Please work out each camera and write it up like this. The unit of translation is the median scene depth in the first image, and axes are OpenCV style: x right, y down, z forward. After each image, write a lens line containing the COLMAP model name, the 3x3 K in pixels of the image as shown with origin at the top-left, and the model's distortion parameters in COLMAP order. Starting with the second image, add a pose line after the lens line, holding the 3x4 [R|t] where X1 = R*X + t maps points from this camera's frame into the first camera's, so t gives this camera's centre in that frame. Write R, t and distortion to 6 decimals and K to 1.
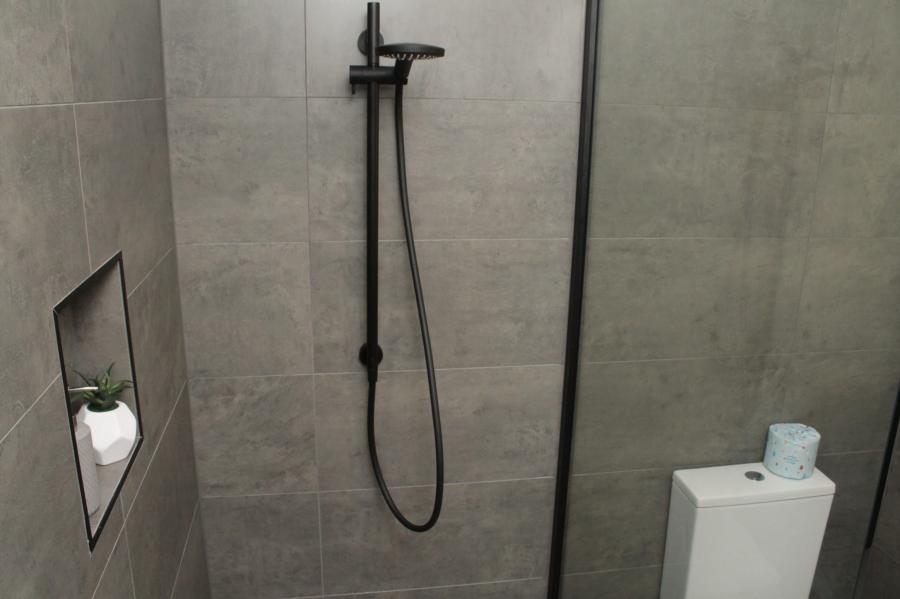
lens RADIAL K [[760.1, 0, 445.6], [0, 760.1, 307.5], [0, 0, 1]] dist [-0.172089, 0.150961]
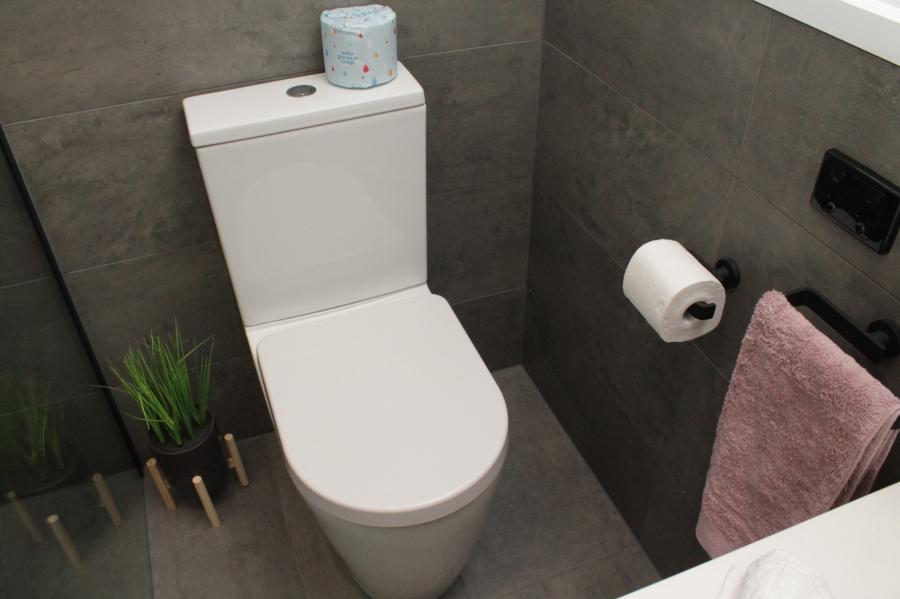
lens RADIAL K [[760.1, 0, 445.6], [0, 760.1, 307.5], [0, 0, 1]] dist [-0.172089, 0.150961]
pose [[0.979389, -0.149117, 0.136243, 0.432083], [0.084603, 0.915348, 0.393675, 0.157142], [-0.183413, -0.374034, 0.909097, 0.307525]]
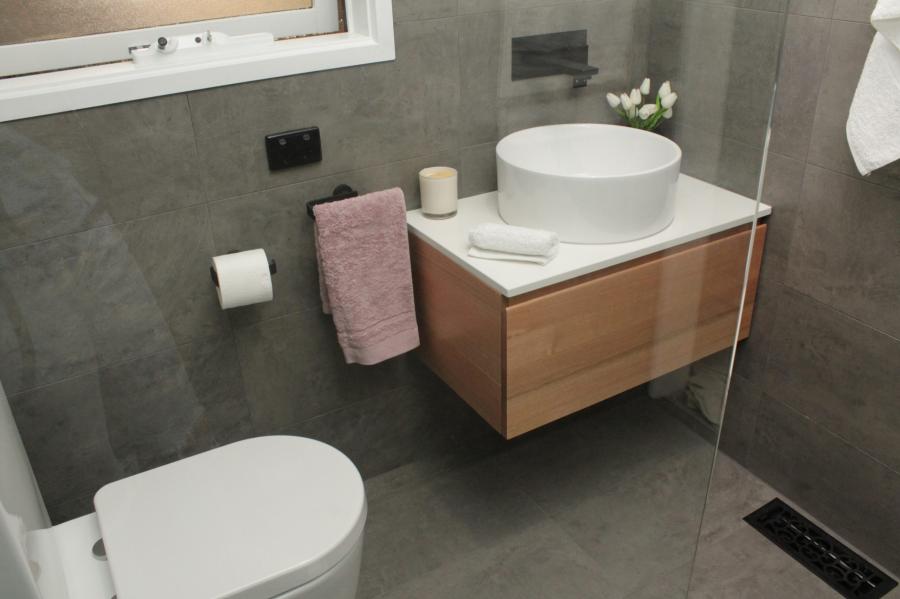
lens RADIAL K [[748.9, 0, 453.5], [0, 748.9, 300.1], [0, 0, 1]] dist [-0.171075, 0.132978]
pose [[-0.352964, -0.445563, 0.822733, -0.077926], [0.293738, 0.782102, 0.549577, 0.021328], [-0.888332, 0.435649, -0.145174, 0.721185]]
